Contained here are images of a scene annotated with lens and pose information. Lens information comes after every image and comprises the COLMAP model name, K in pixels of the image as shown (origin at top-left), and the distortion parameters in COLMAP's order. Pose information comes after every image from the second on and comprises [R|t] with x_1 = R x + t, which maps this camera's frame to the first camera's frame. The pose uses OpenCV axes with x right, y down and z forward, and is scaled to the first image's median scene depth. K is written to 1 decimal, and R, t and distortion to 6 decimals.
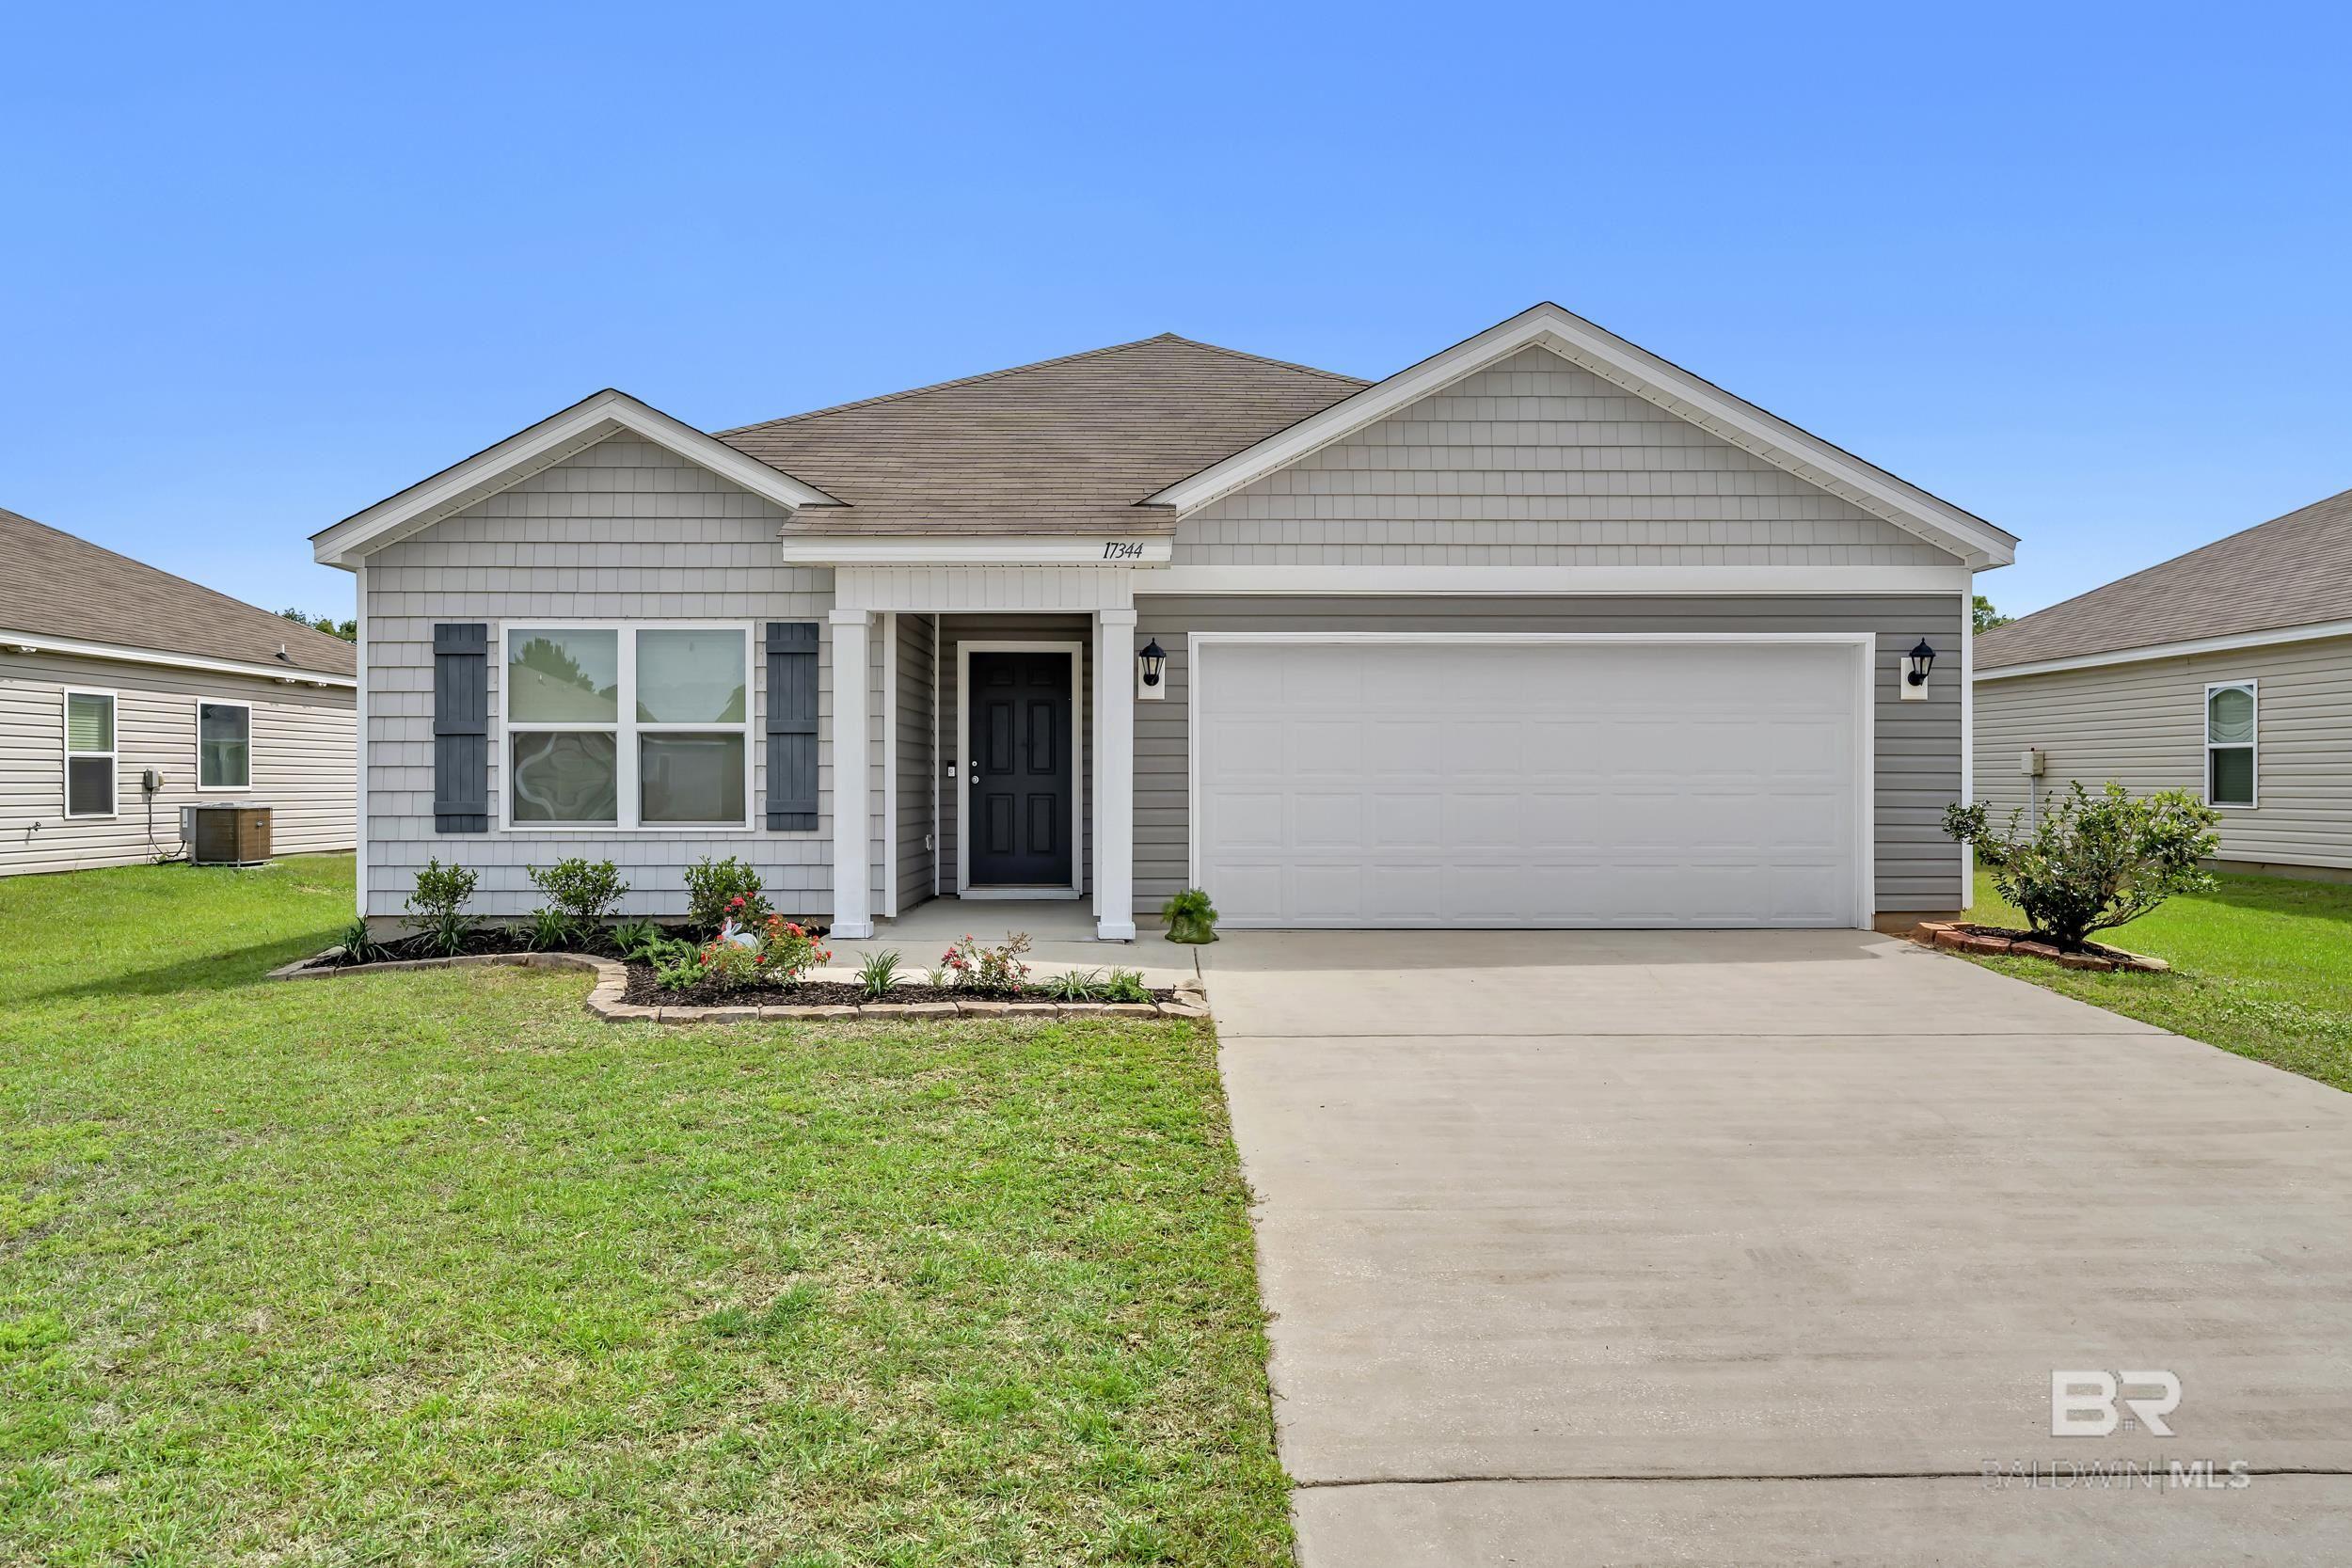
lens RADIAL K [[1245.2, 0, 1176.0], [0, 1245.2, 784.0], [0, 0, 1]] dist [0.000454, 0.000361]
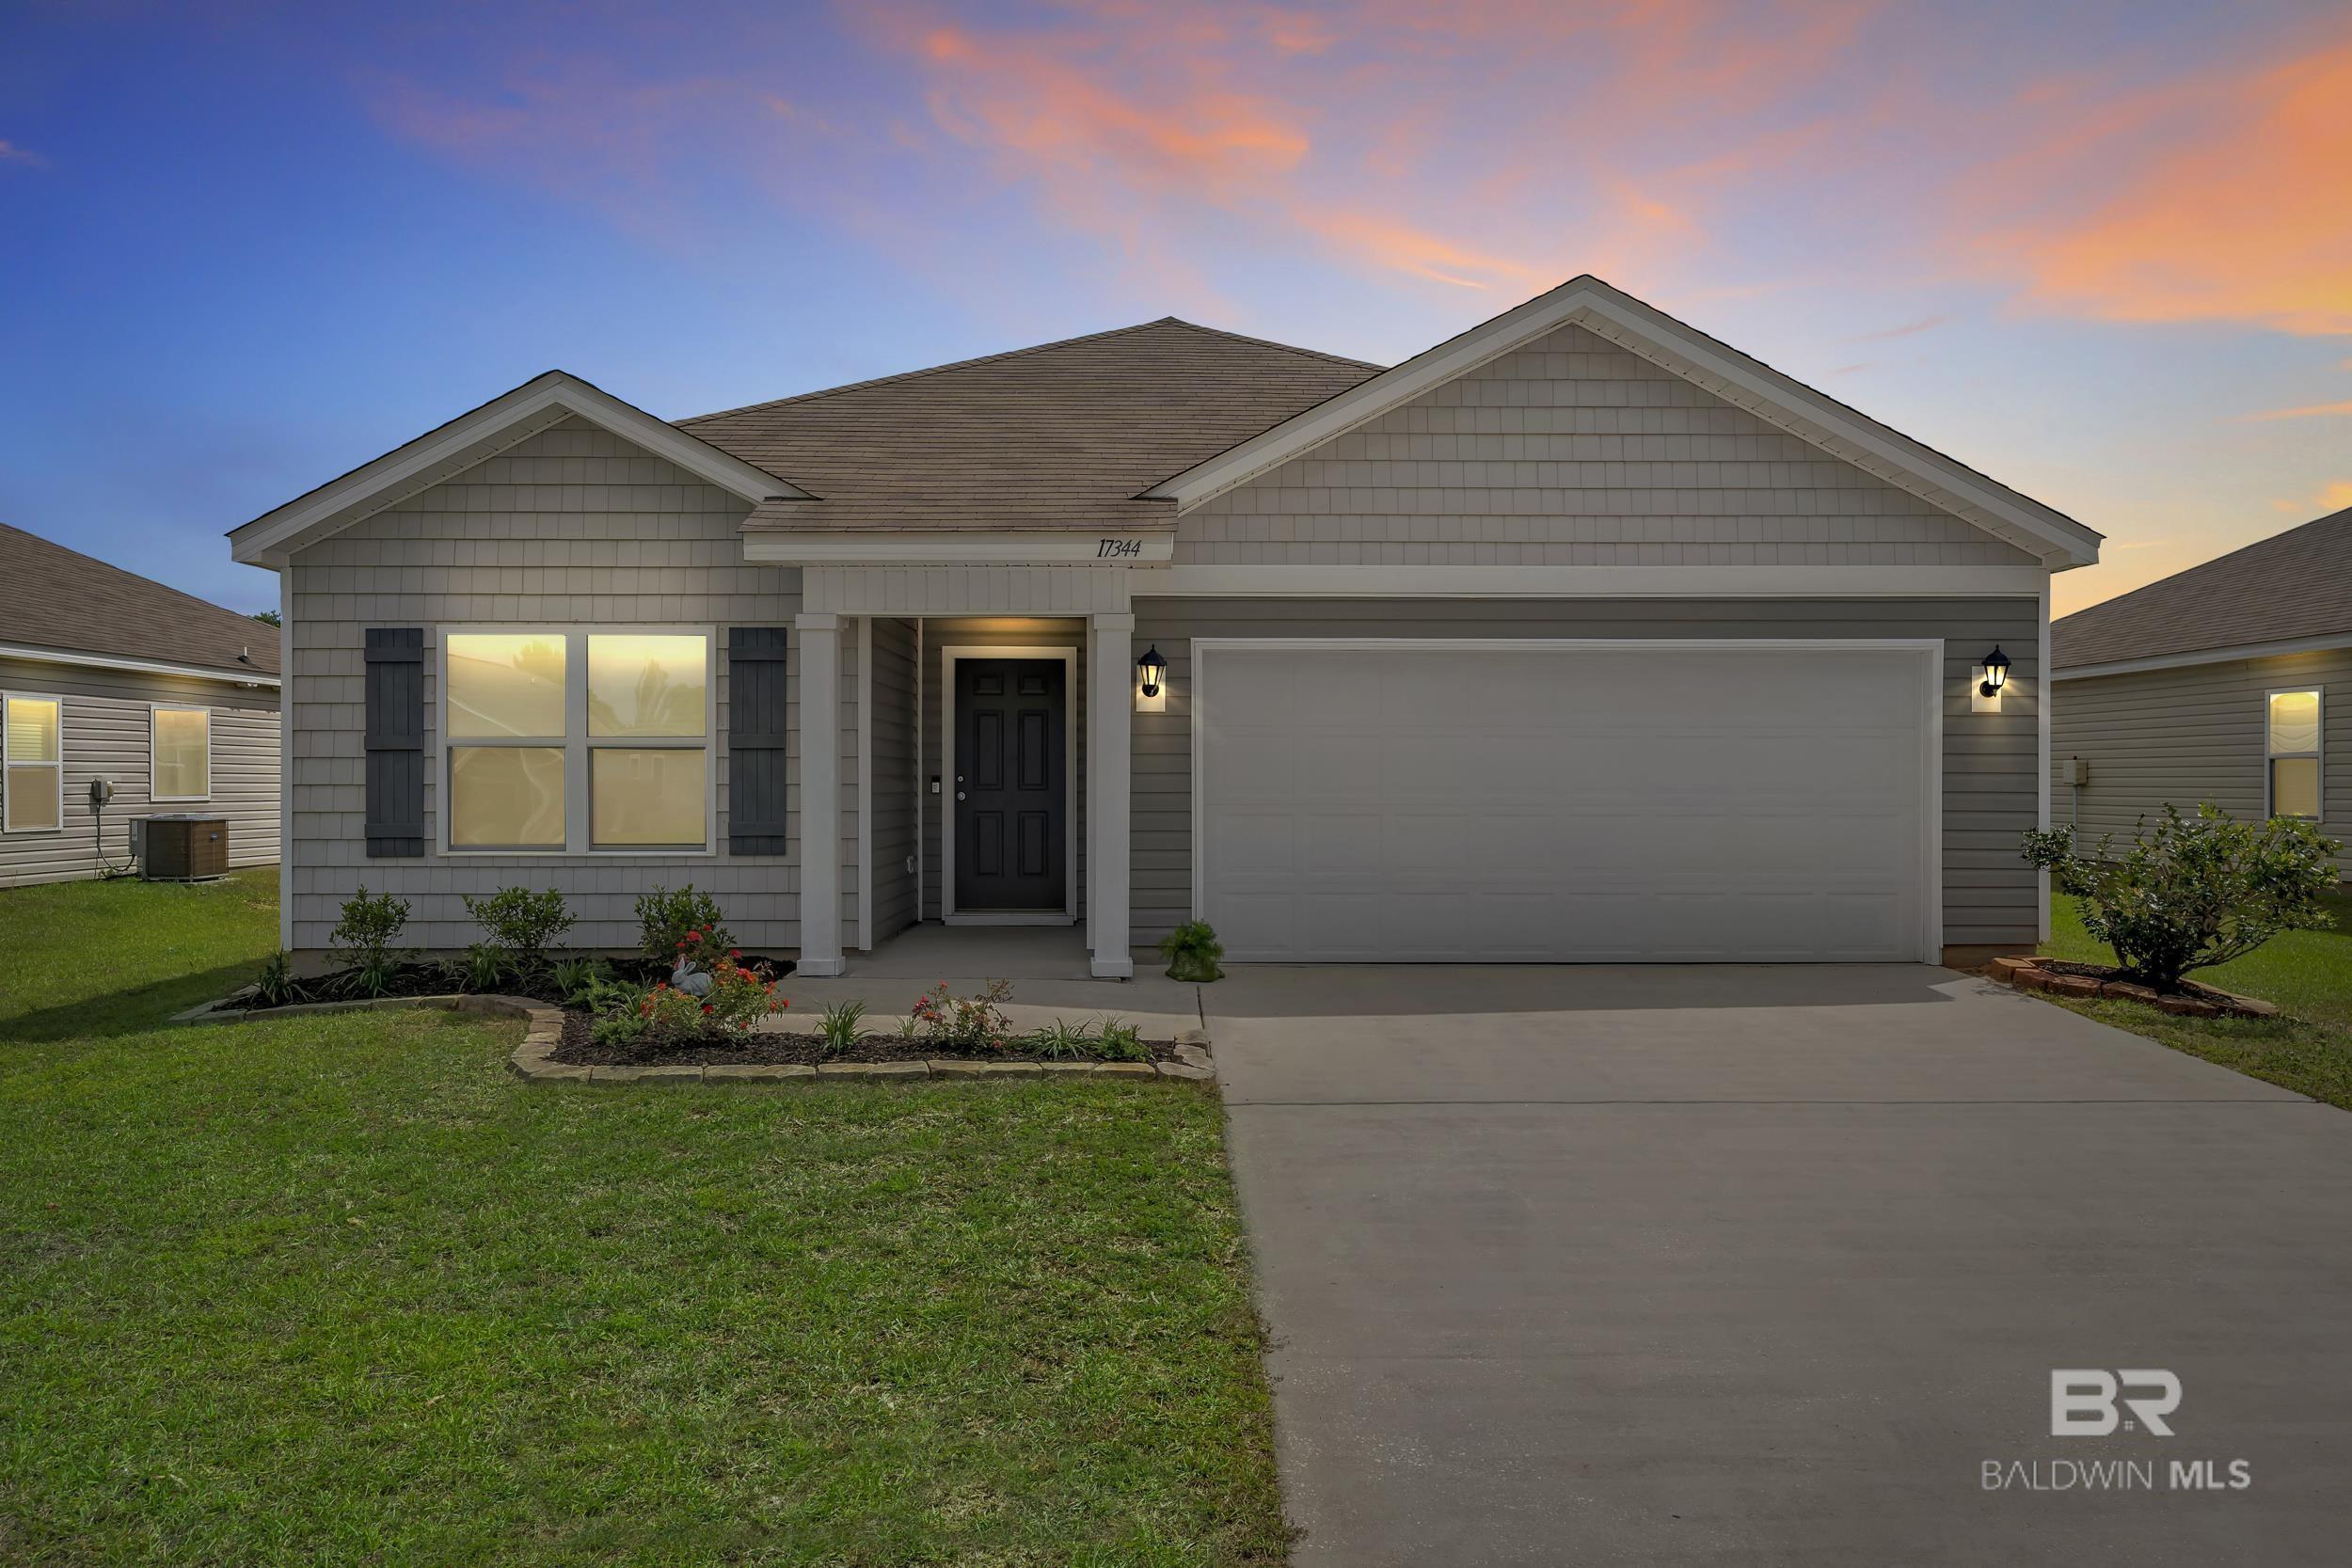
lens RADIAL K [[1216.8, 0, 1176.0], [0, 1216.8, 784.0], [0, 0, 1]] dist [0.000361, -0.000393]
pose [[0.999996, 0.000878, -0.002618, 0.001262], [-0.000864, 0.999987, 0.005095, -0.020319], [0.002622, -0.005093, 0.999984, 0.111808]]
